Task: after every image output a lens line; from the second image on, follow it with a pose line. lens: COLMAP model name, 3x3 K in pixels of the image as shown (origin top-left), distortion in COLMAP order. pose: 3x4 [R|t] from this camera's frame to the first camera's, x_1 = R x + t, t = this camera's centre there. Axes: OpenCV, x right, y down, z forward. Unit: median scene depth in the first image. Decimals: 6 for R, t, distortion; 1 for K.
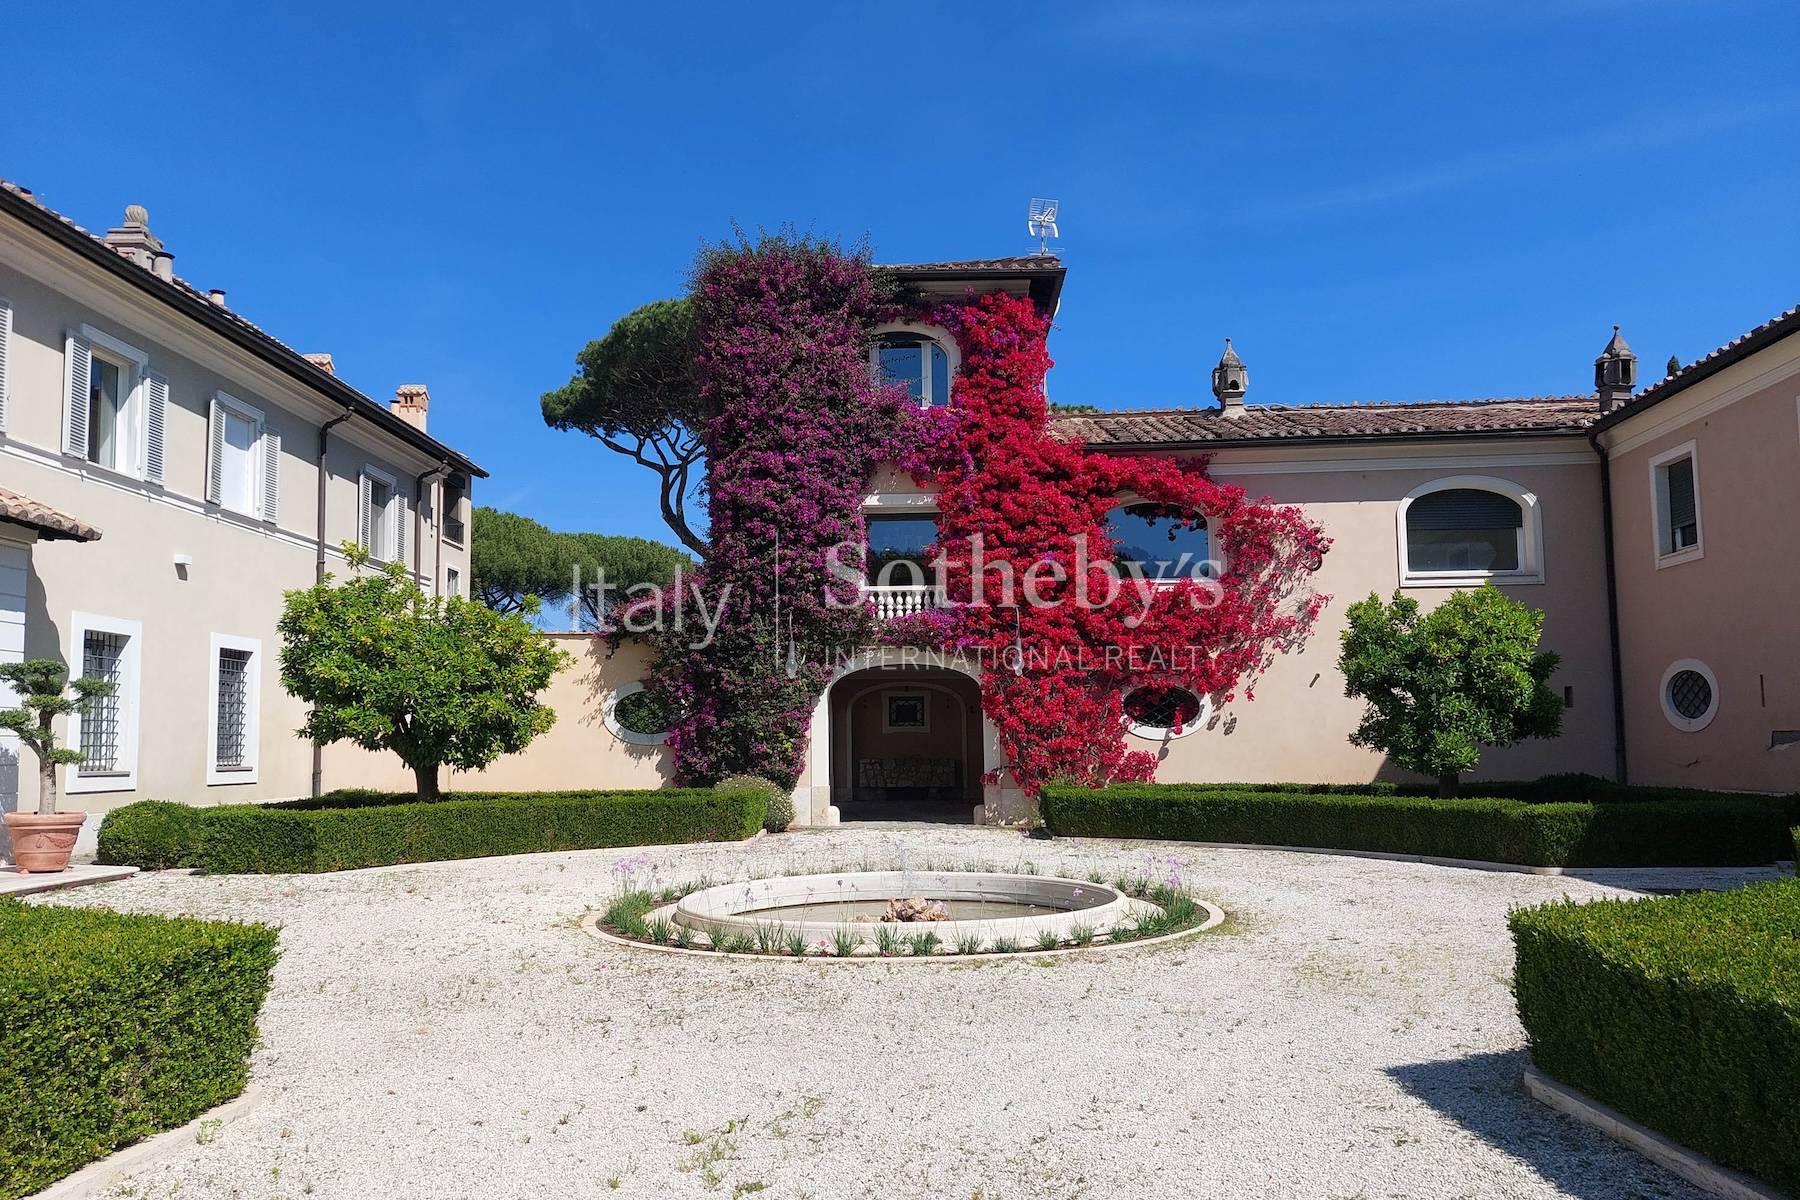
lens RADIAL K [[1287.4, 0, 913.4], [0, 1287.4, 653.0], [0, 0, 1]] dist [0.119429, -0.002129]
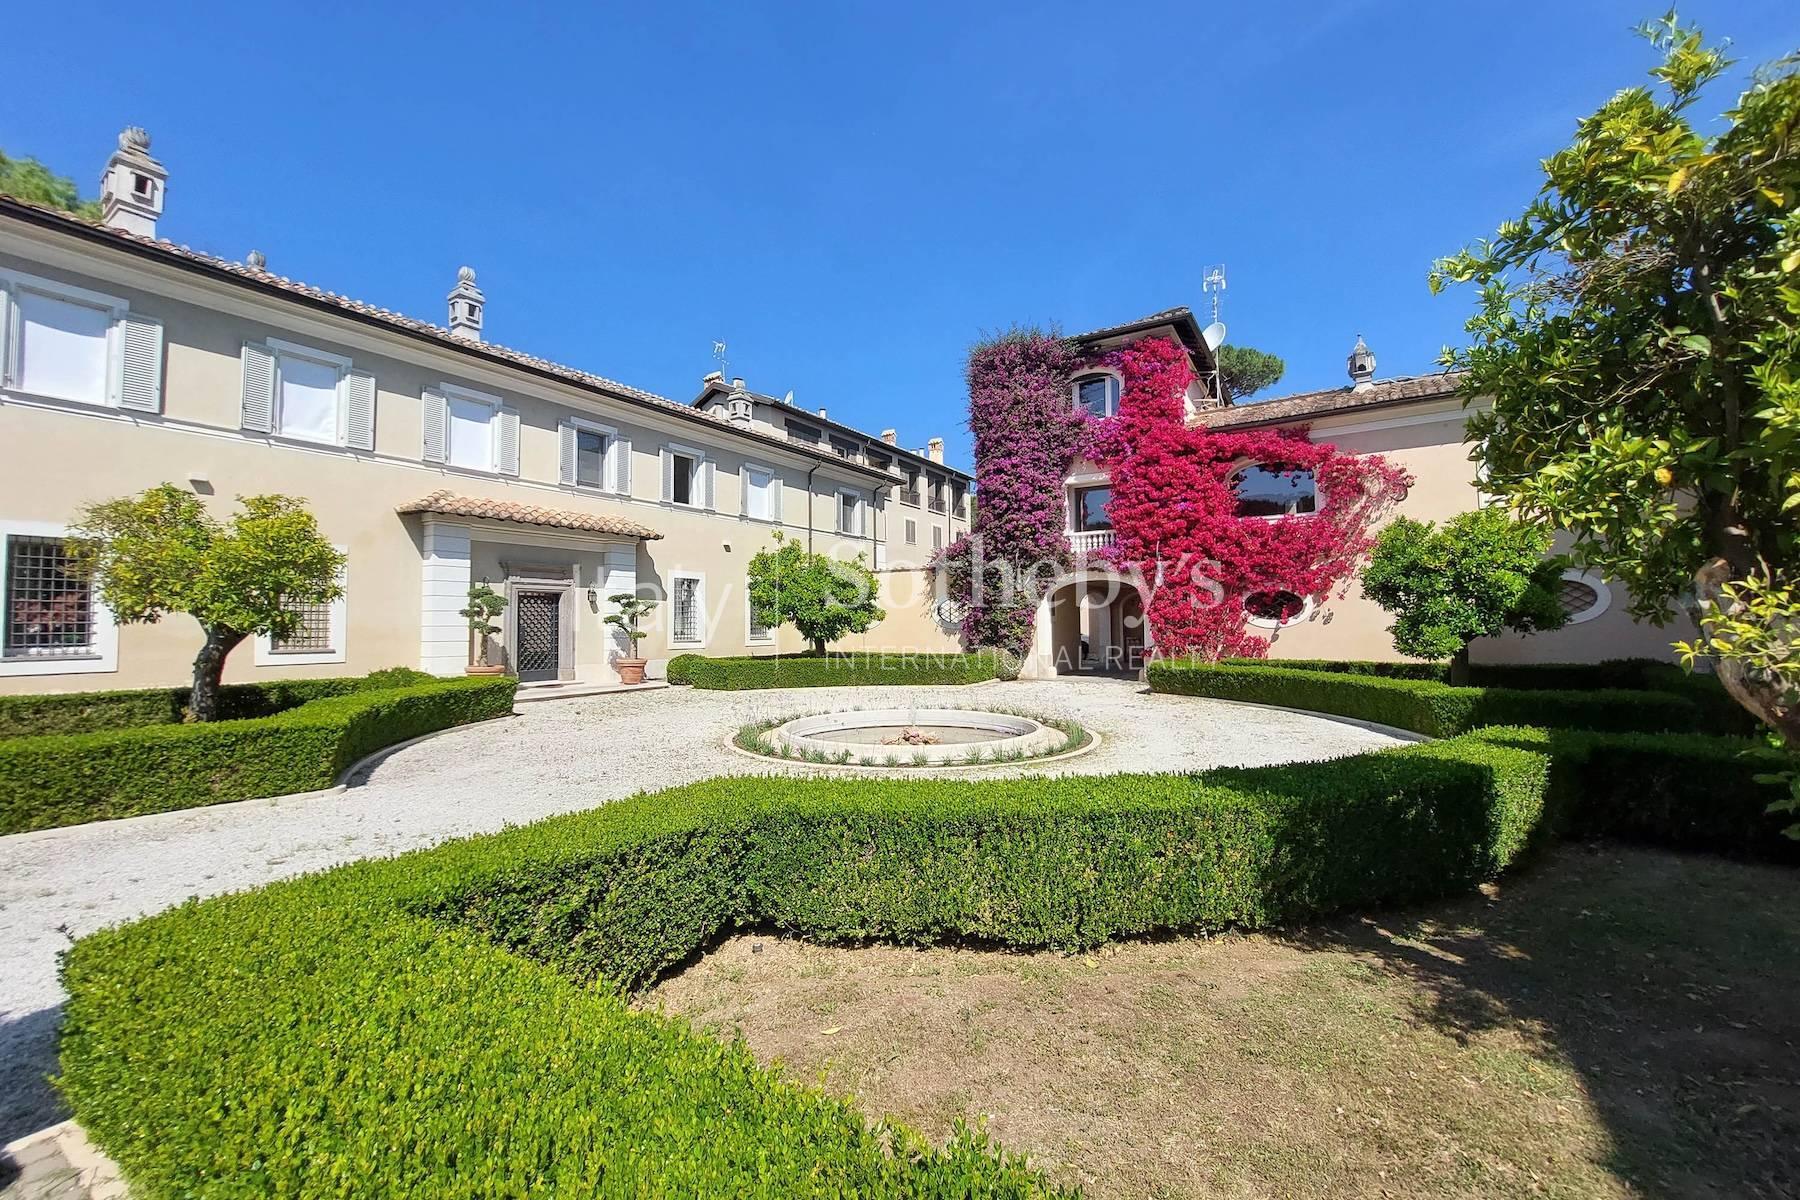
lens RADIAL K [[719.4, 0, 889.6], [0, 719.4, 590.5], [0, 0, 1]] dist [0.000548, 0.000017]
pose [[0.852933, -0.019845, -0.521642, 0.249090], [0.035081, 0.999197, 0.019348, -0.004899], [0.520840, -0.034802, 0.852945, 0.103966]]
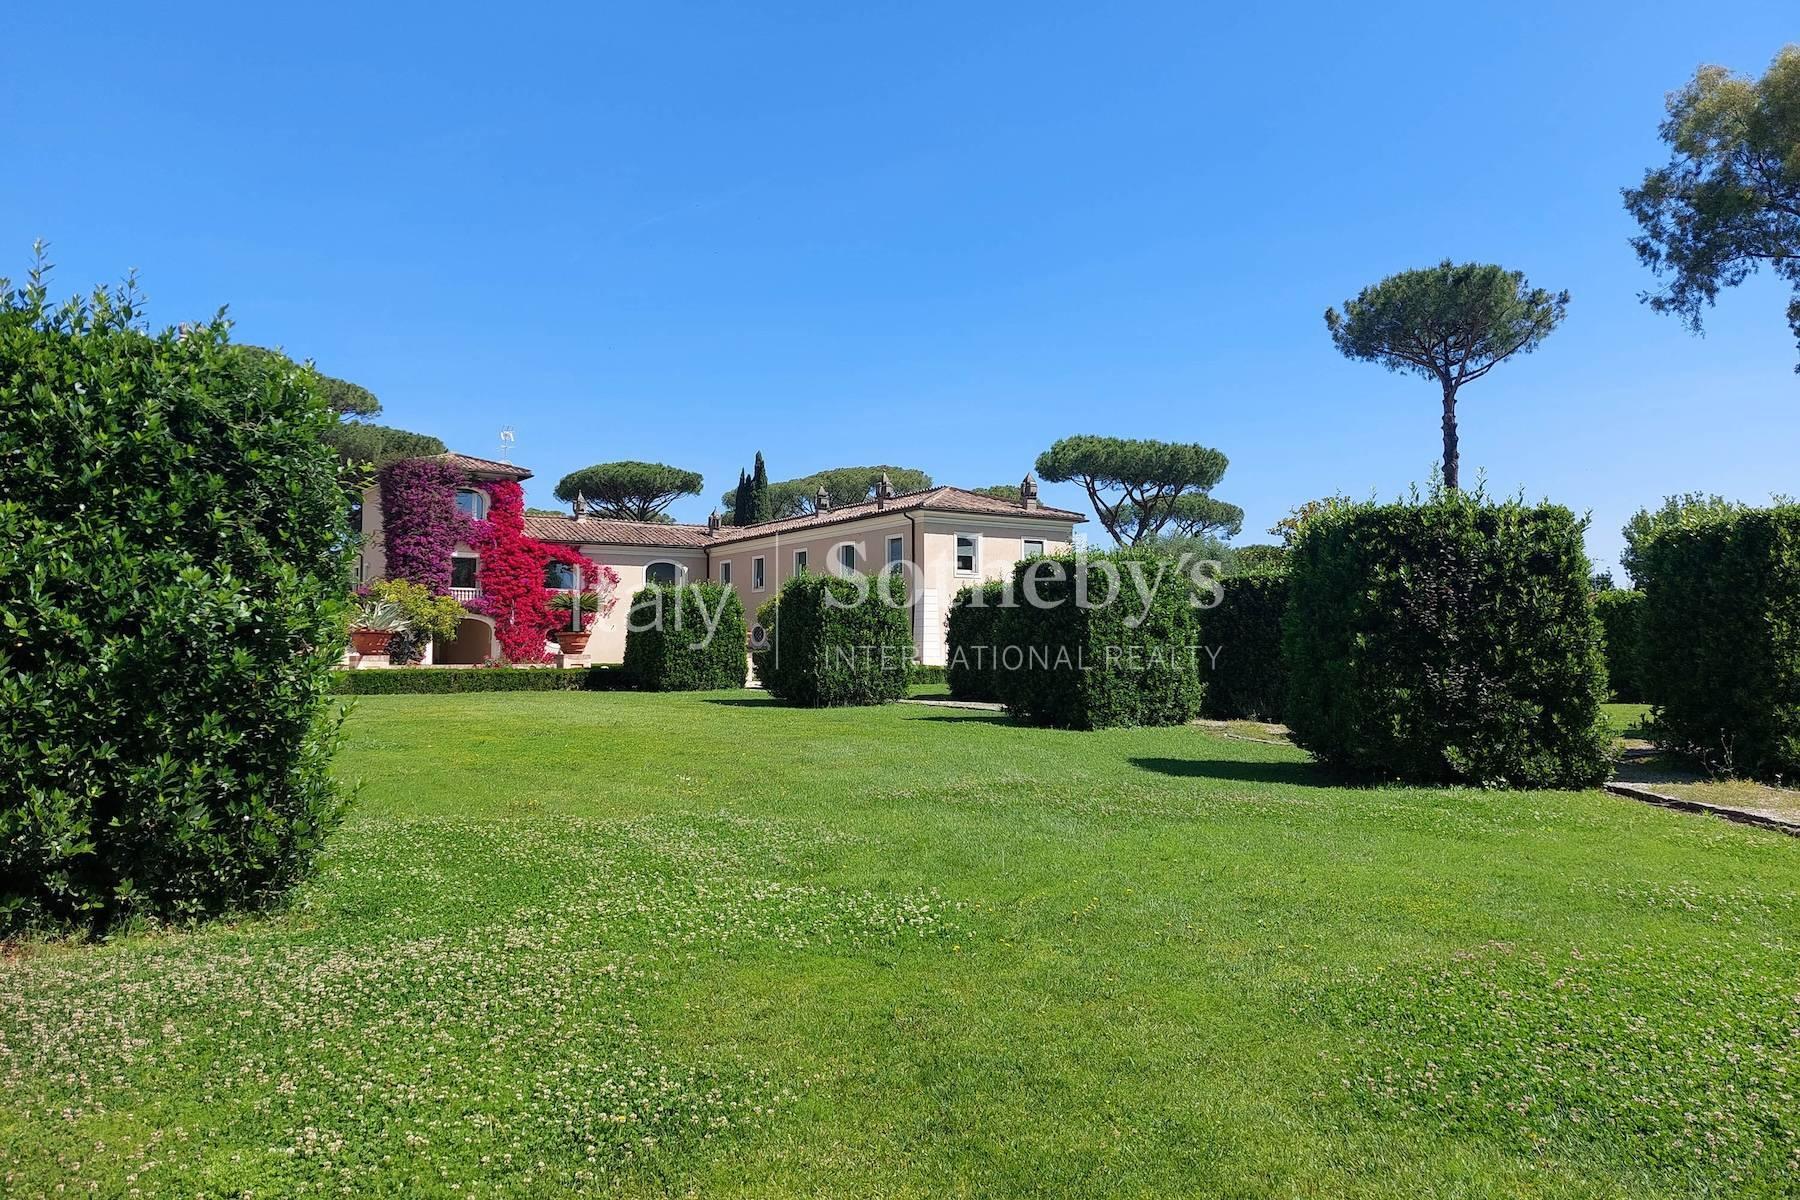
lens RADIAL K [[1265.5, 0, 891.4], [0, 1265.5, 574.8], [0, 0, 1]] dist [0.164973, -0.336036]
pose [[0.821412, 0.048749, 0.568248, -0.790103], [-0.050138, 0.998655, -0.013196, -0.089571], [-0.568127, -0.017651, 0.822752, -1.653853]]
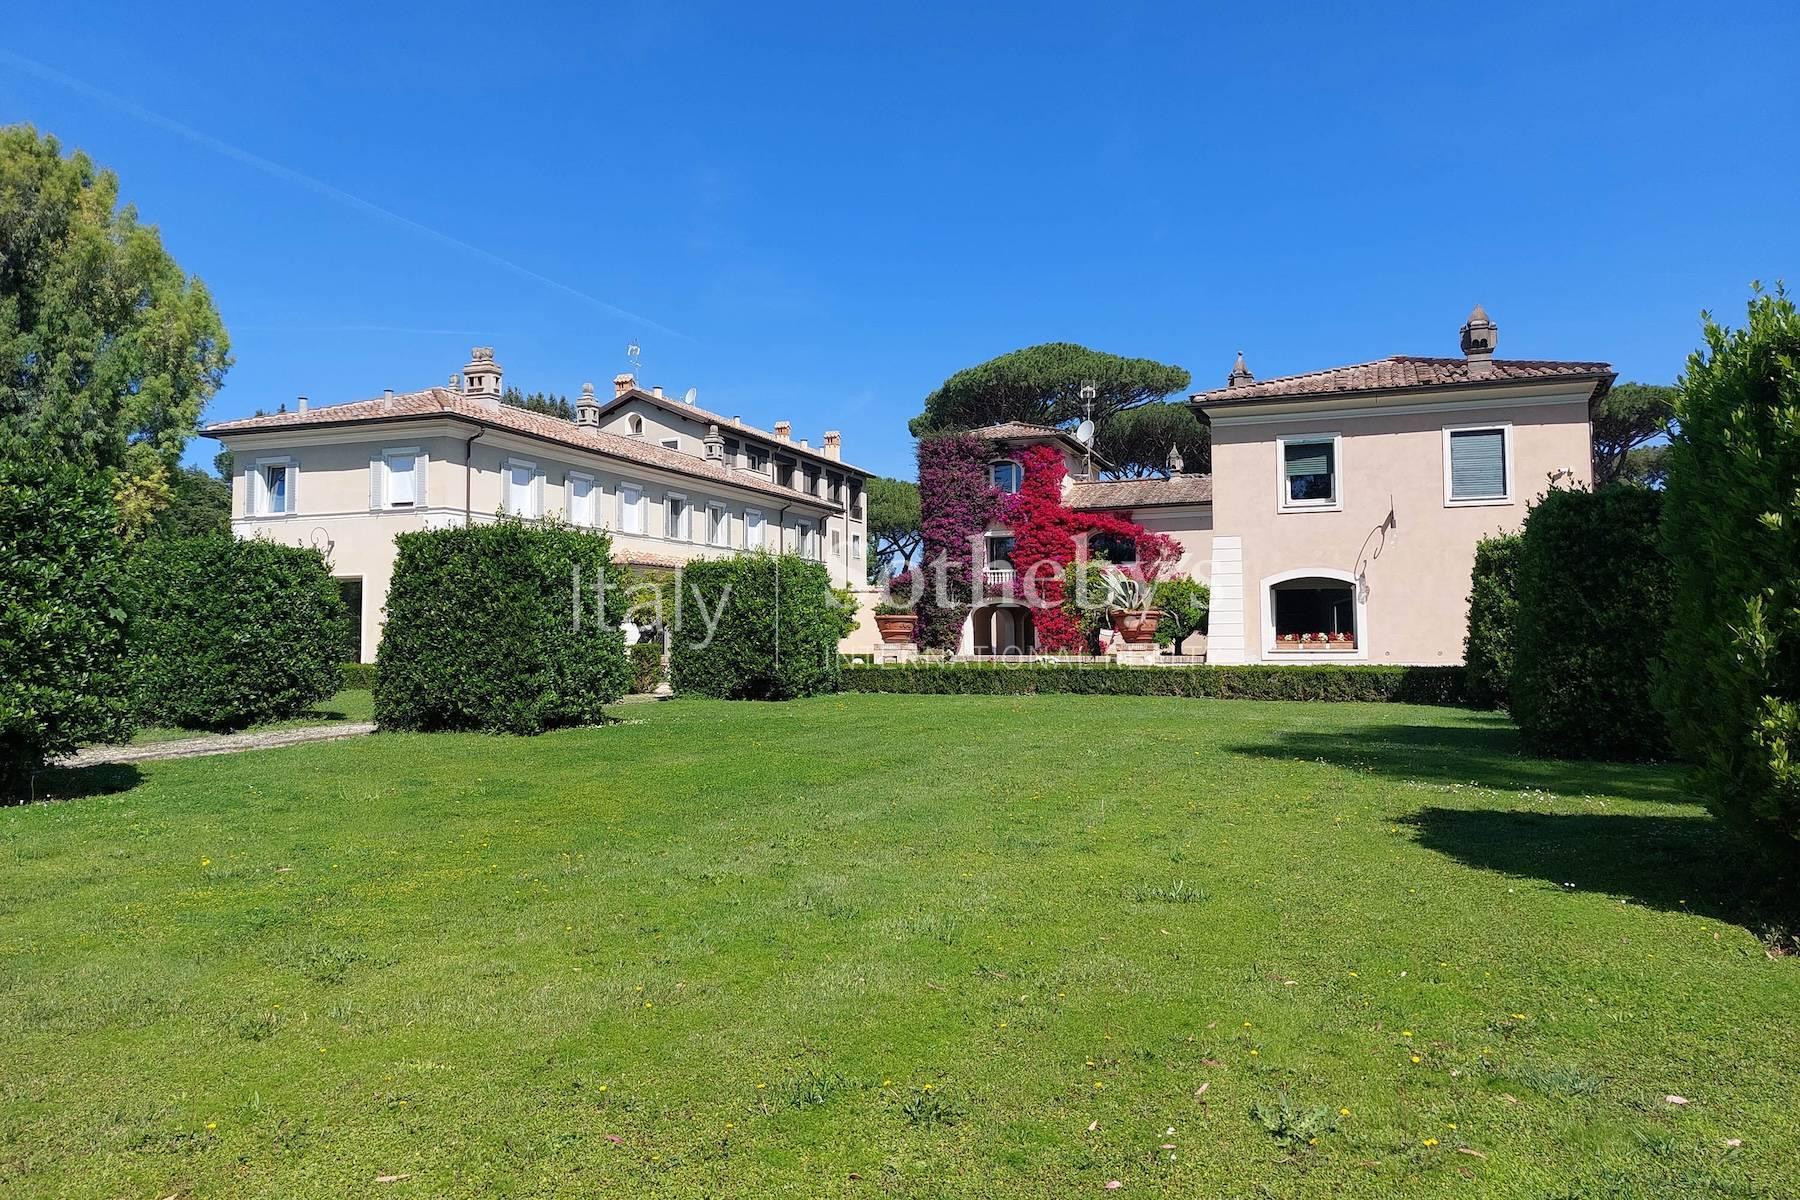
lens RADIAL K [[1265.5, 0, 891.4], [0, 1265.5, 574.8], [0, 0, 1]] dist [0.164973, -0.336036]
pose [[0.938890, -0.011405, -0.344029, 0.613287], [0.017832, 0.999720, 0.015523, -0.084714], [0.343756, -0.020709, 0.938831, -1.273669]]
